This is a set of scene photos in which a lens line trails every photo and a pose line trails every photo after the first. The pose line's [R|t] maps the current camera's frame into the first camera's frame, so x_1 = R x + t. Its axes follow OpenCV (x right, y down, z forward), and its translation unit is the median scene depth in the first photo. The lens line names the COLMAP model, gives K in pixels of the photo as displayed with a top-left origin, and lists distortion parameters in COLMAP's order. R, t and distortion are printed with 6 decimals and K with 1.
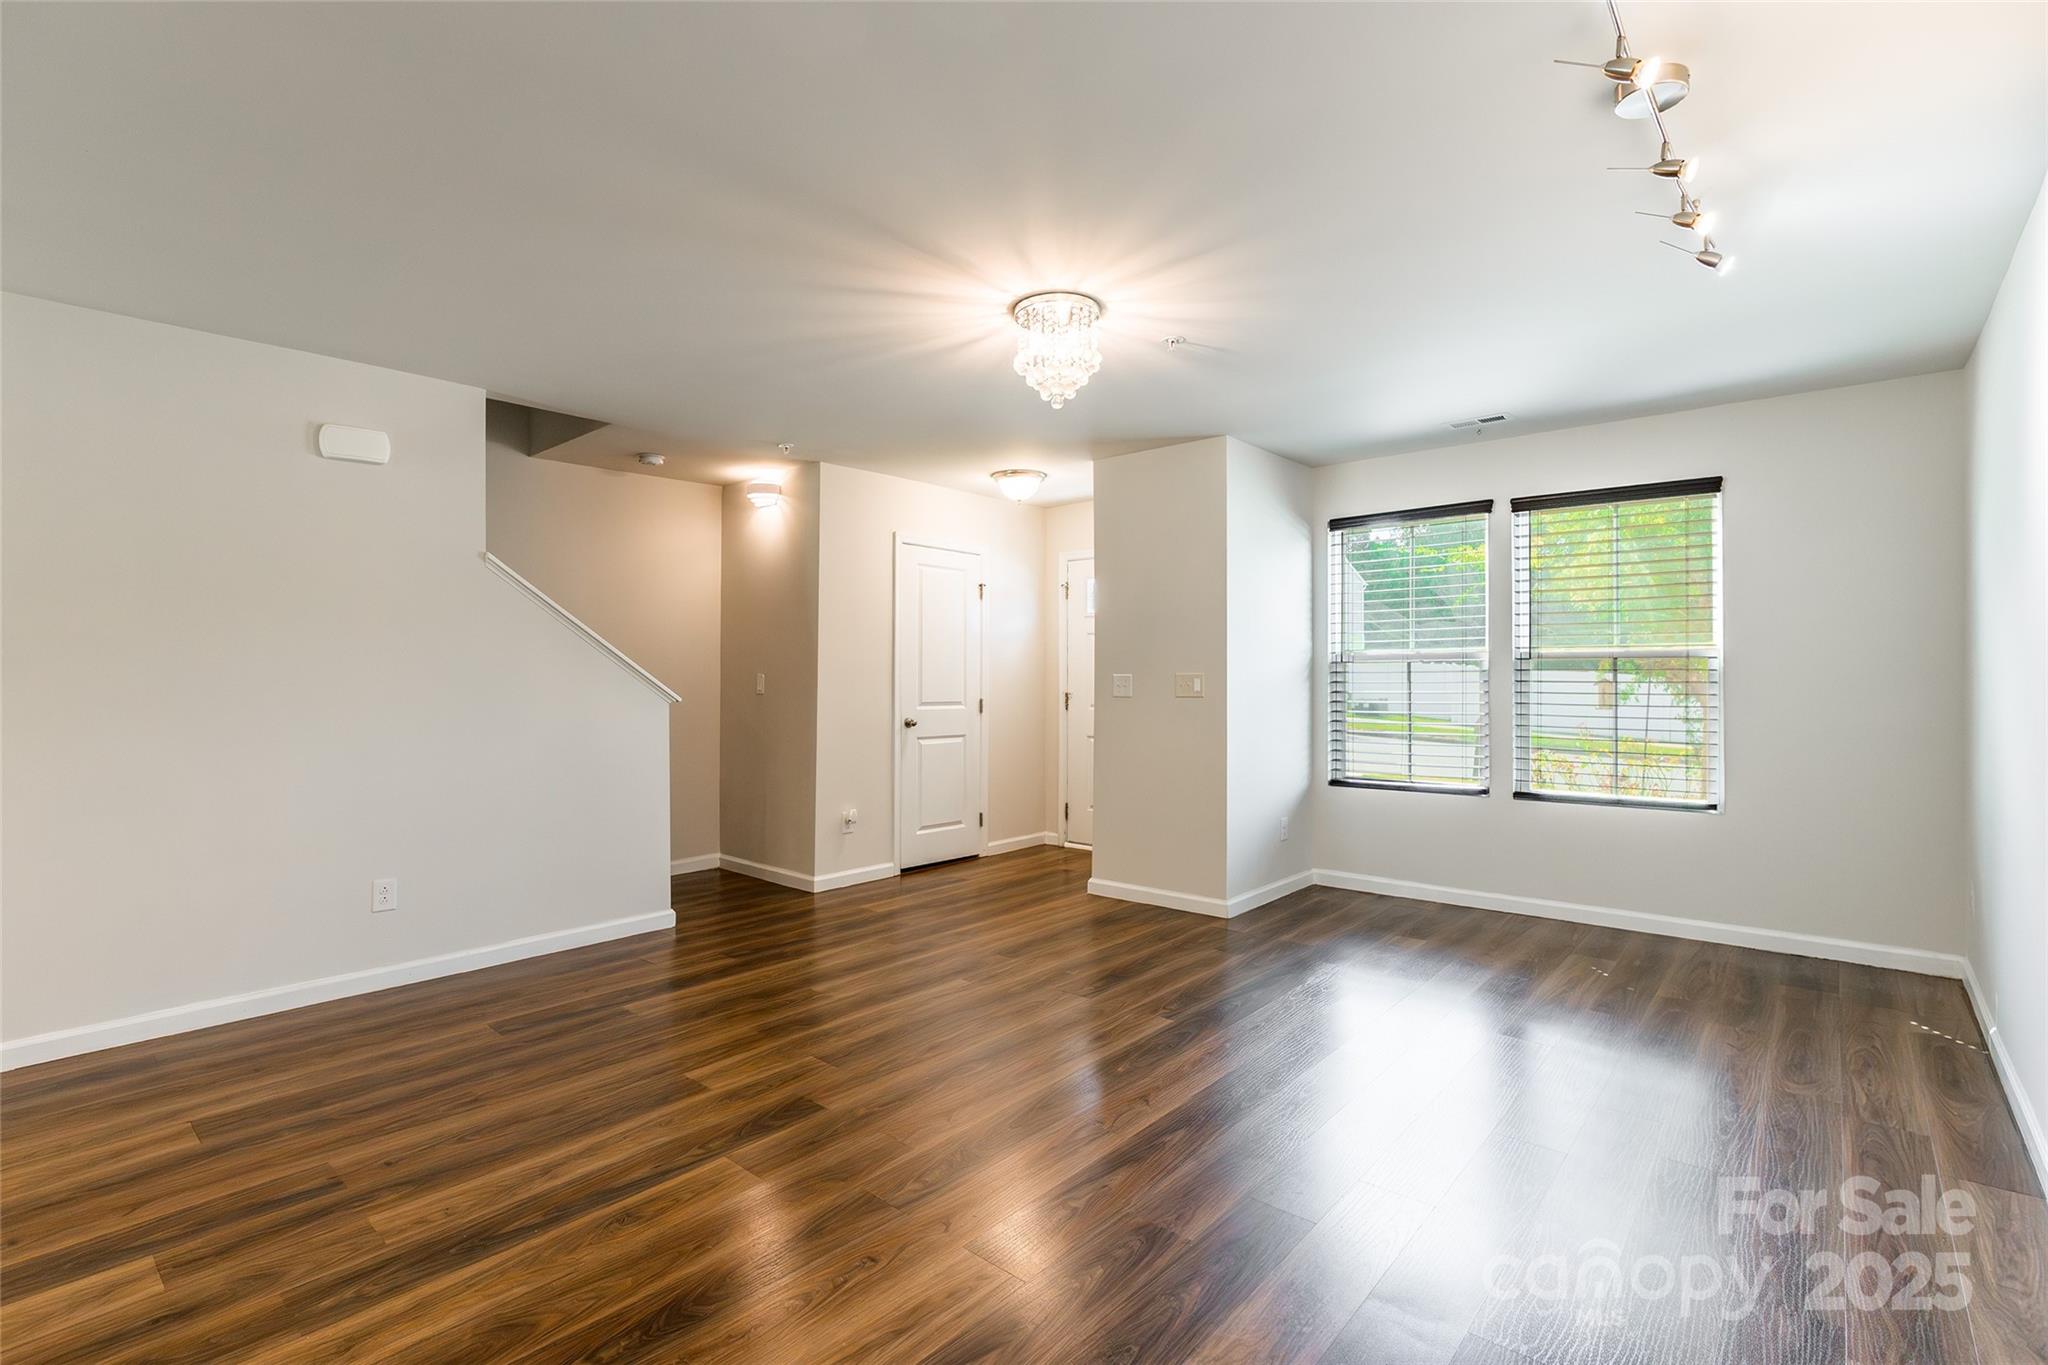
lens RADIAL K [[944.6, 0, 1024.0], [0, 944.6, 682.5], [0, 0, 1]] dist [-0.001538, -0.000183]
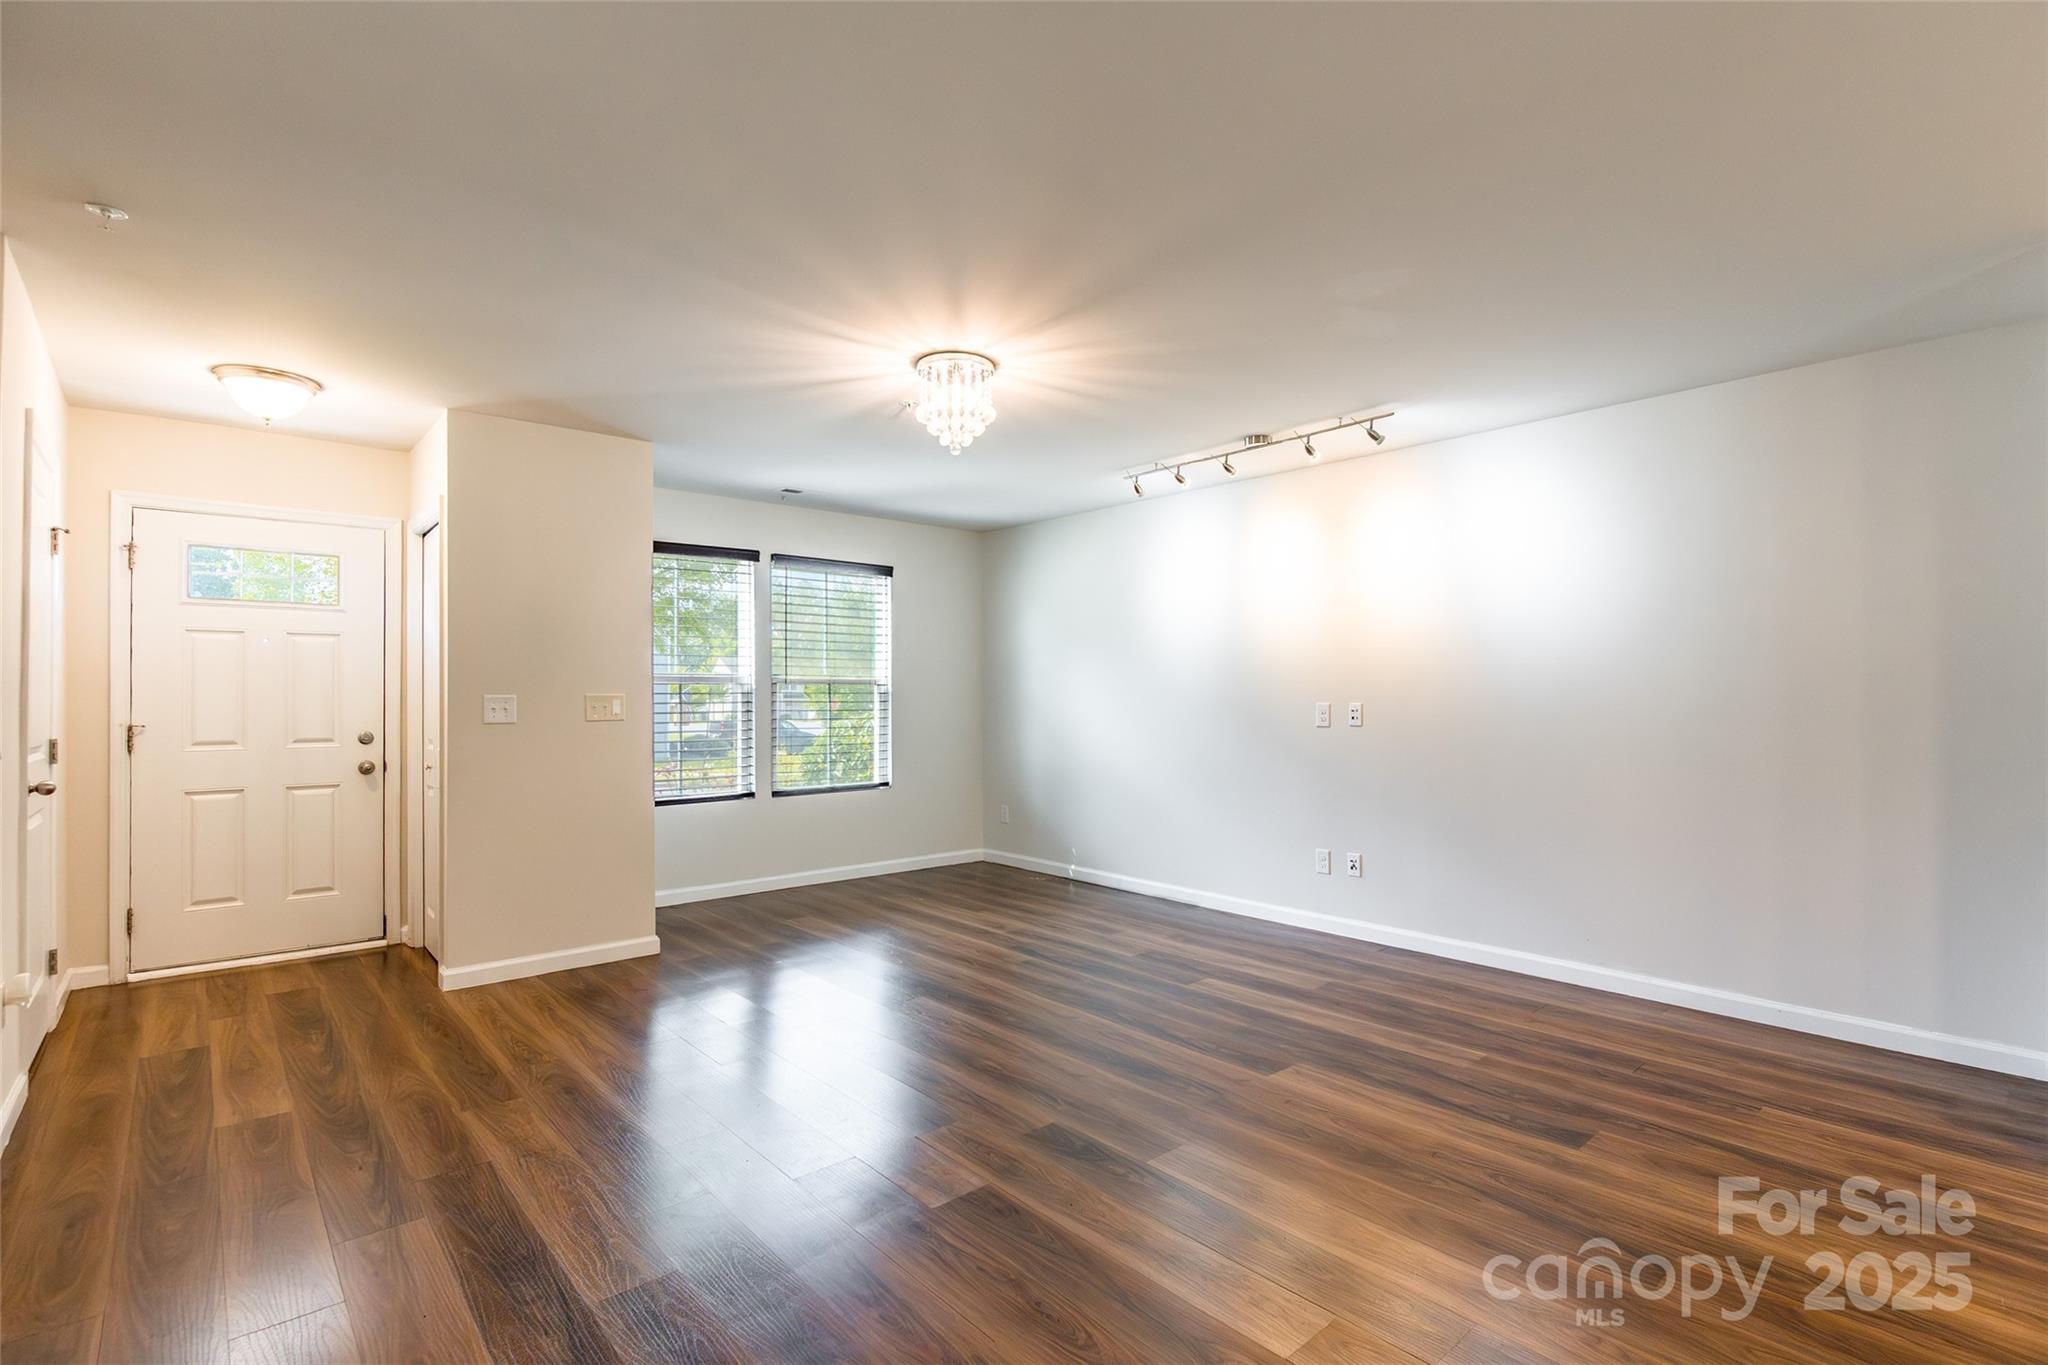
lens RADIAL K [[972.2, 0, 1050.4], [0, 972.2, 680.2], [0, 0, 1]] dist [-0.001795, -0.000362]
pose [[0.127651, 0.017846, 0.991659, -0.689566], [0.004159, 0.999820, -0.018528, -0.004379], [-0.991810, 0.006490, 0.127554, 0.477788]]
